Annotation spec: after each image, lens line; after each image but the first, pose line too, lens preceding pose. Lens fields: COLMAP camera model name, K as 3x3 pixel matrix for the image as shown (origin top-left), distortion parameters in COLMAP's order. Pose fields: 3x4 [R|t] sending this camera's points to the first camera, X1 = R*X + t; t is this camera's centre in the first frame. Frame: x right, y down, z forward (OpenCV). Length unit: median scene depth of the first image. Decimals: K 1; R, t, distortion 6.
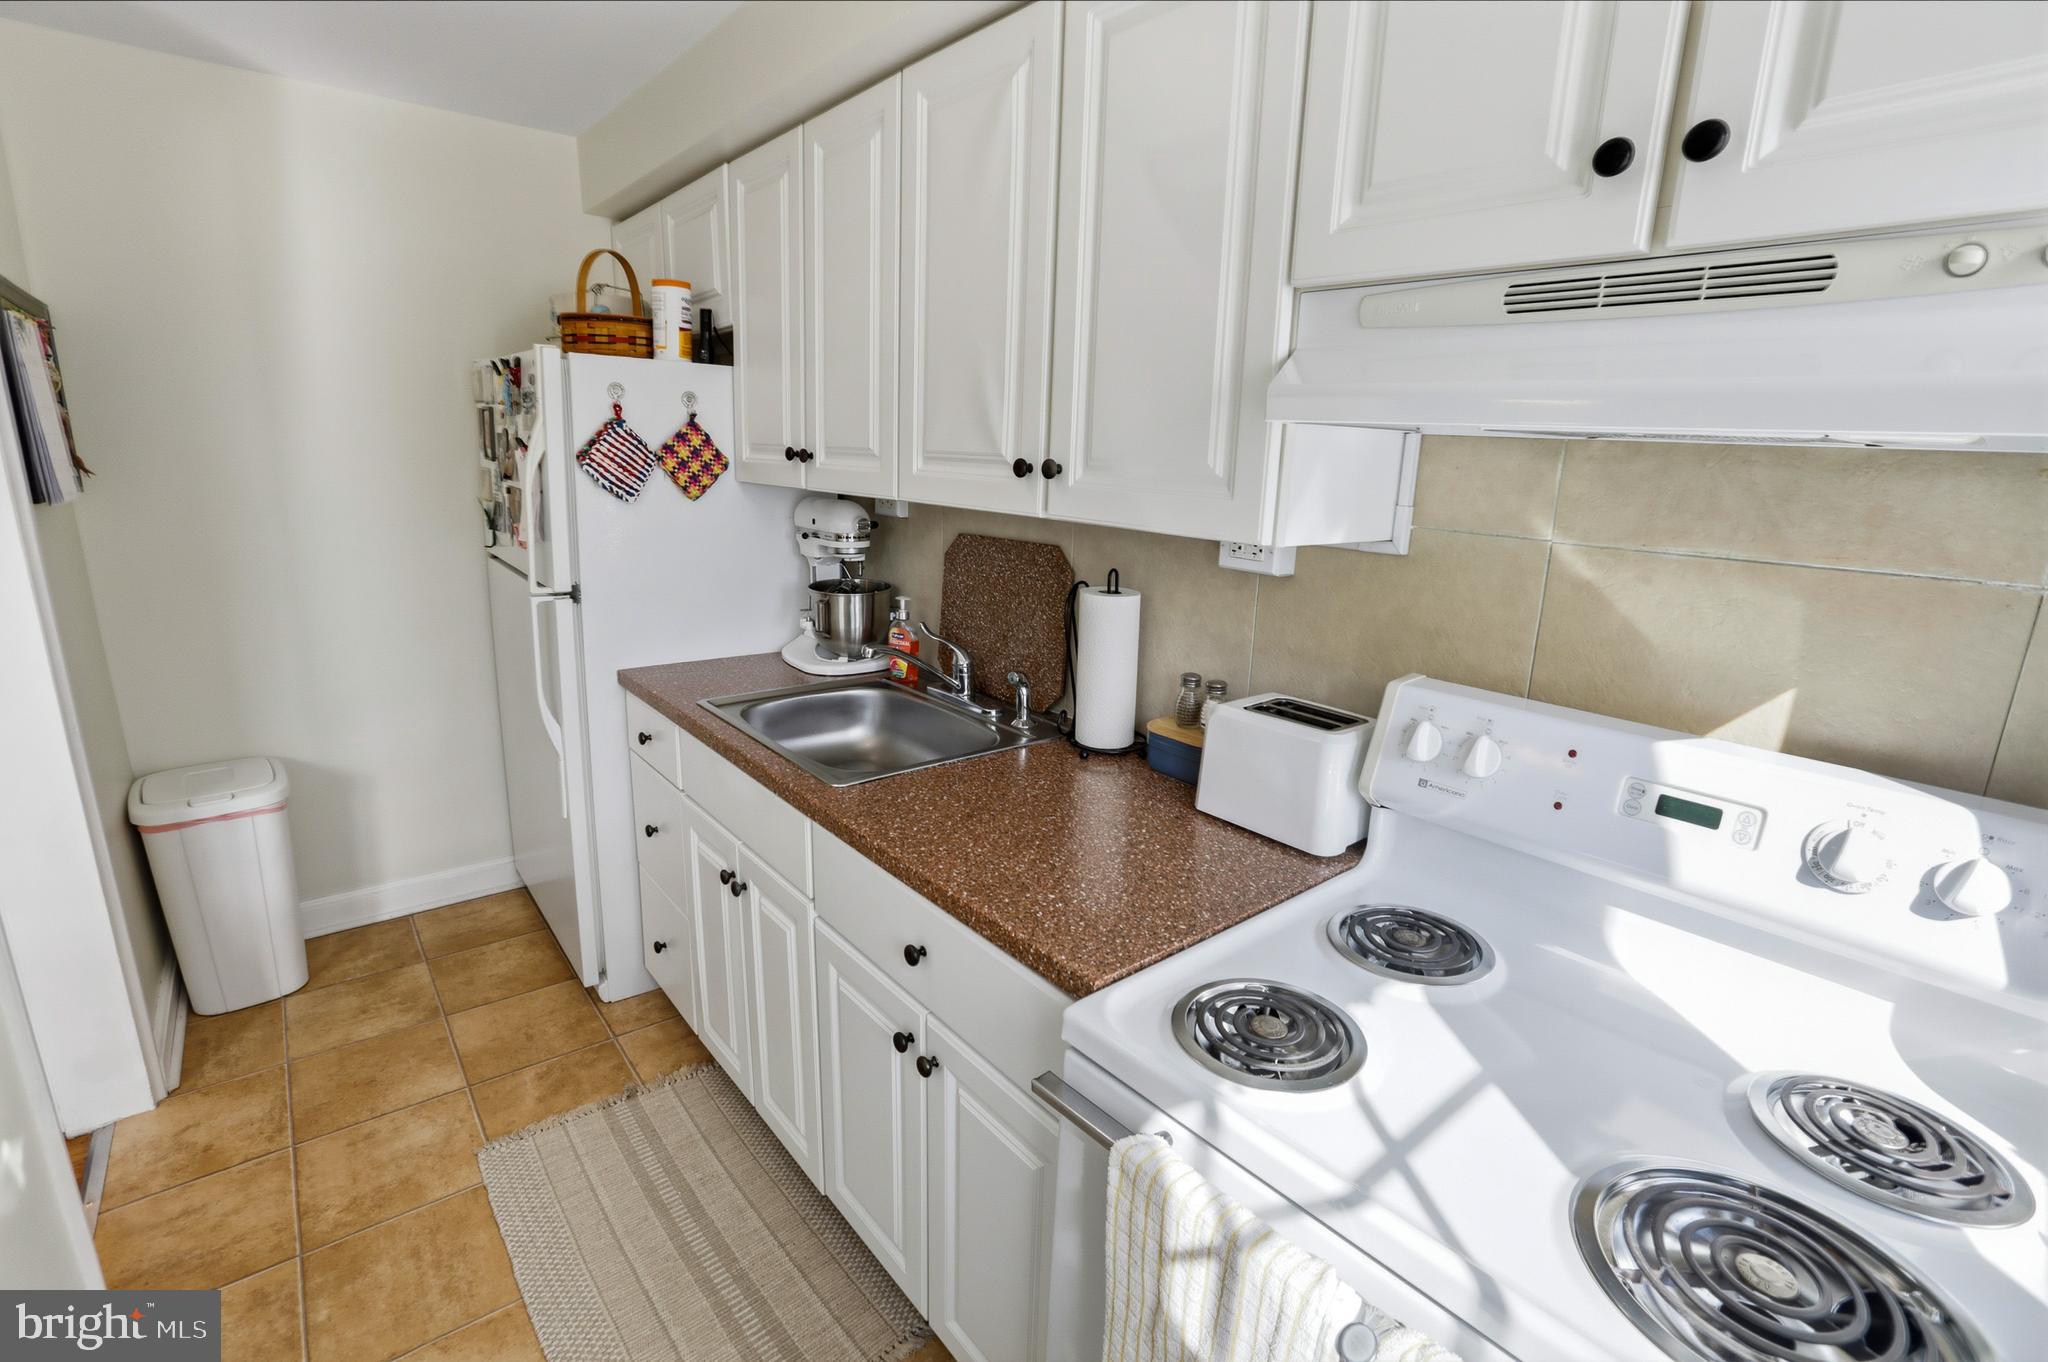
lens RADIAL K [[934.6, 0, 1024.0], [0, 934.6, 681.0], [0, 0, 1]] dist [-0.000682, -0.000116]
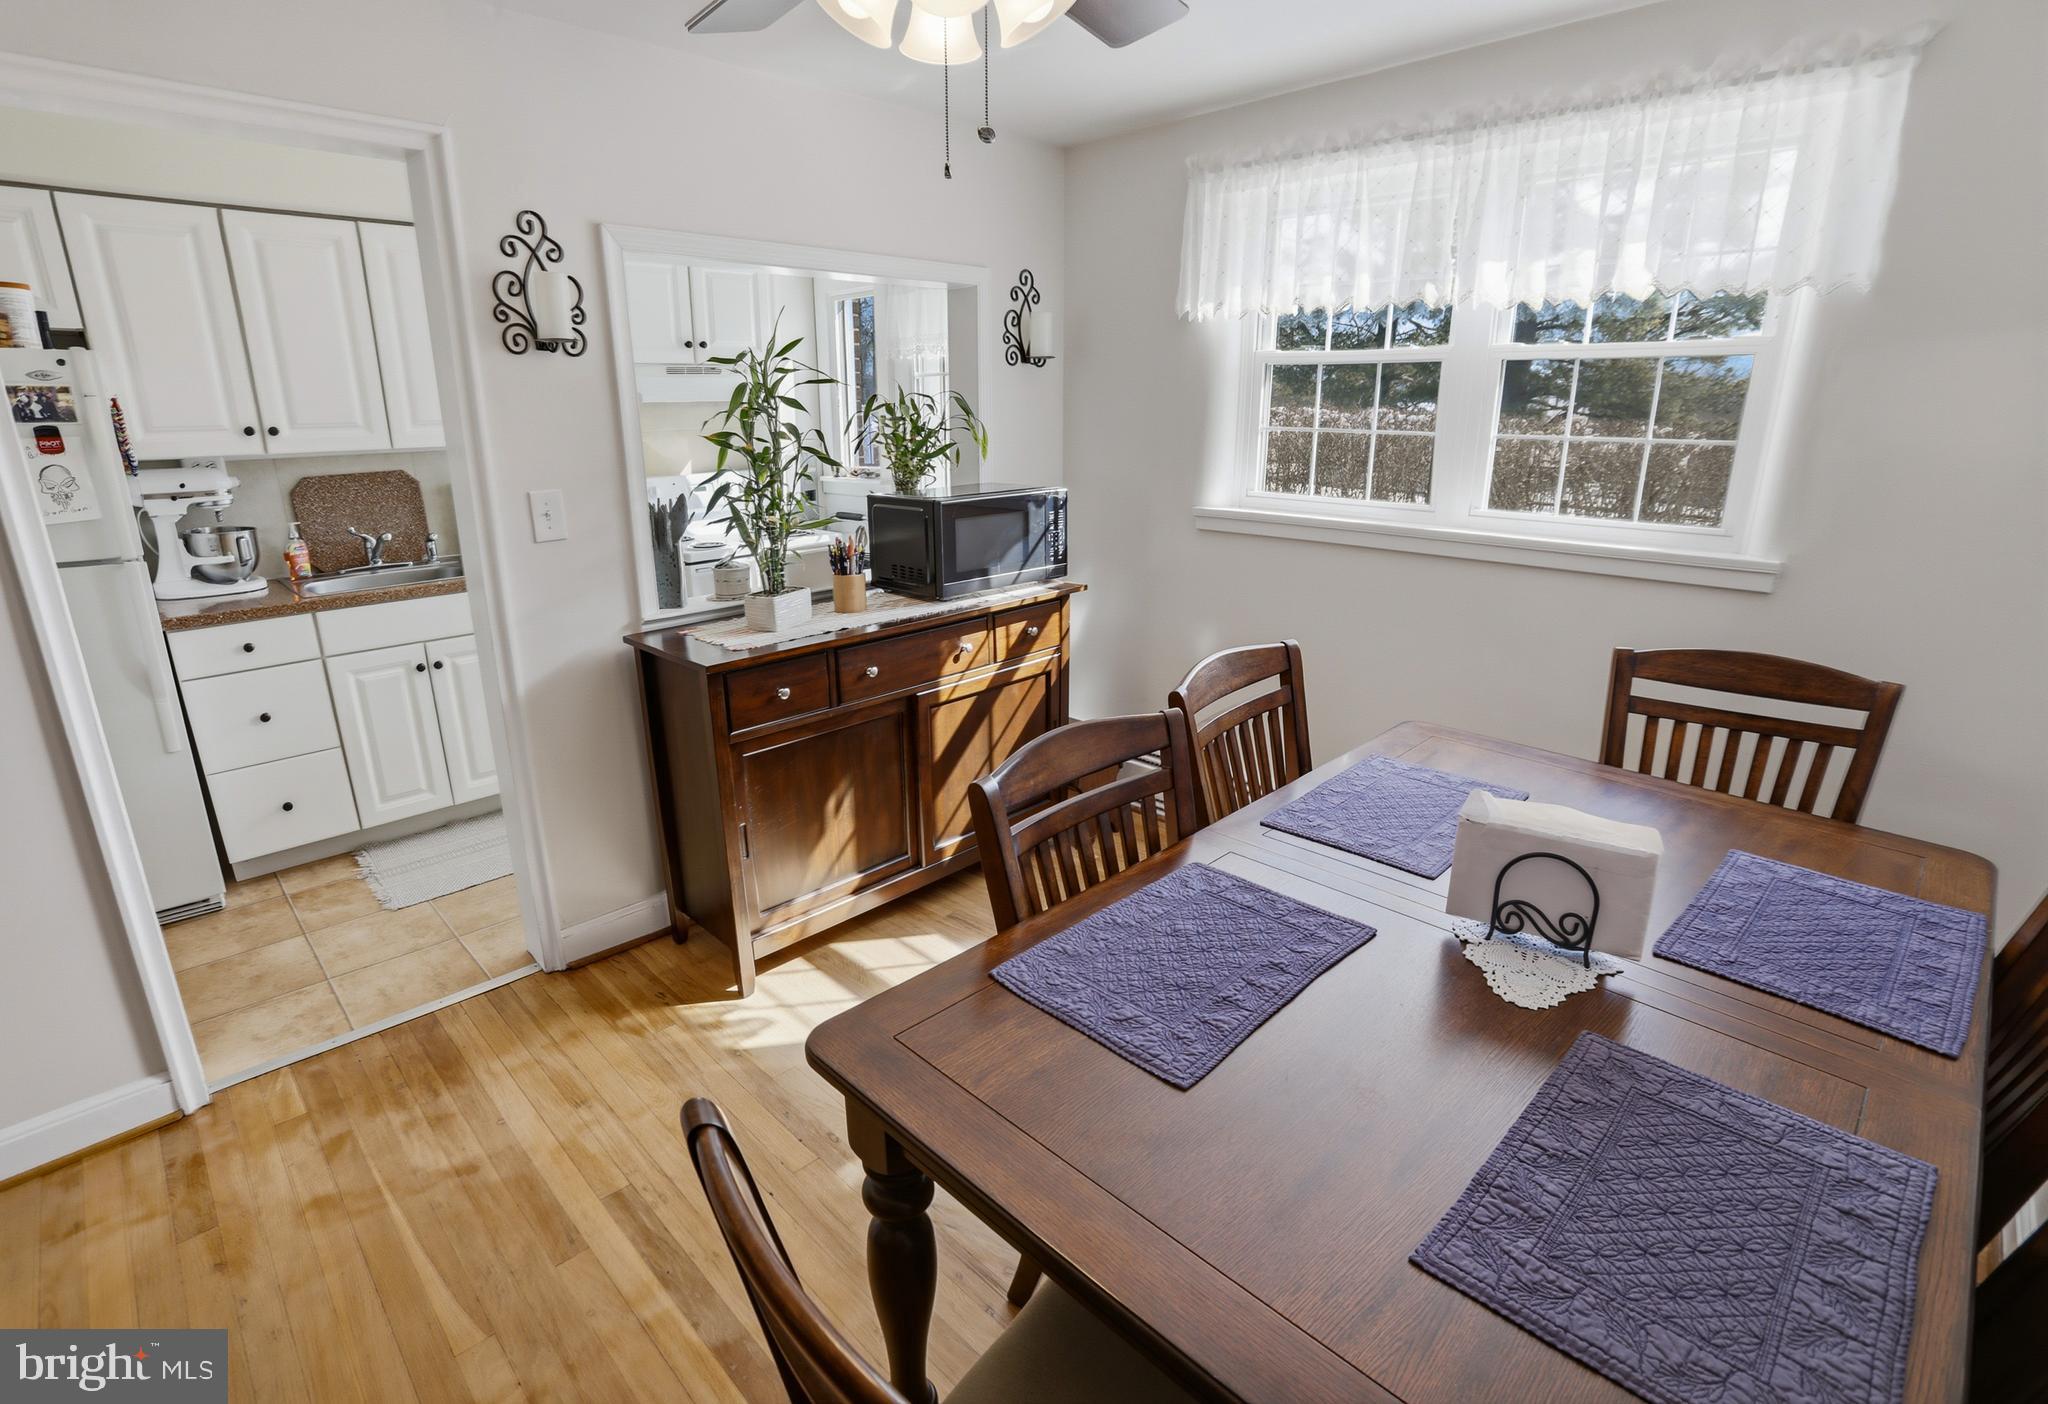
lens RADIAL K [[1020.7, 0, 1024.0], [0, 1020.7, 702.0], [0, 0, 1]] dist [-0.000899, -0.000148]
pose [[-0.112602, -0.330738, 0.936981, -2.142144], [0.237013, 0.906819, 0.348575, -0.132505], [-0.964959, 0.261327, -0.023721, -0.026130]]
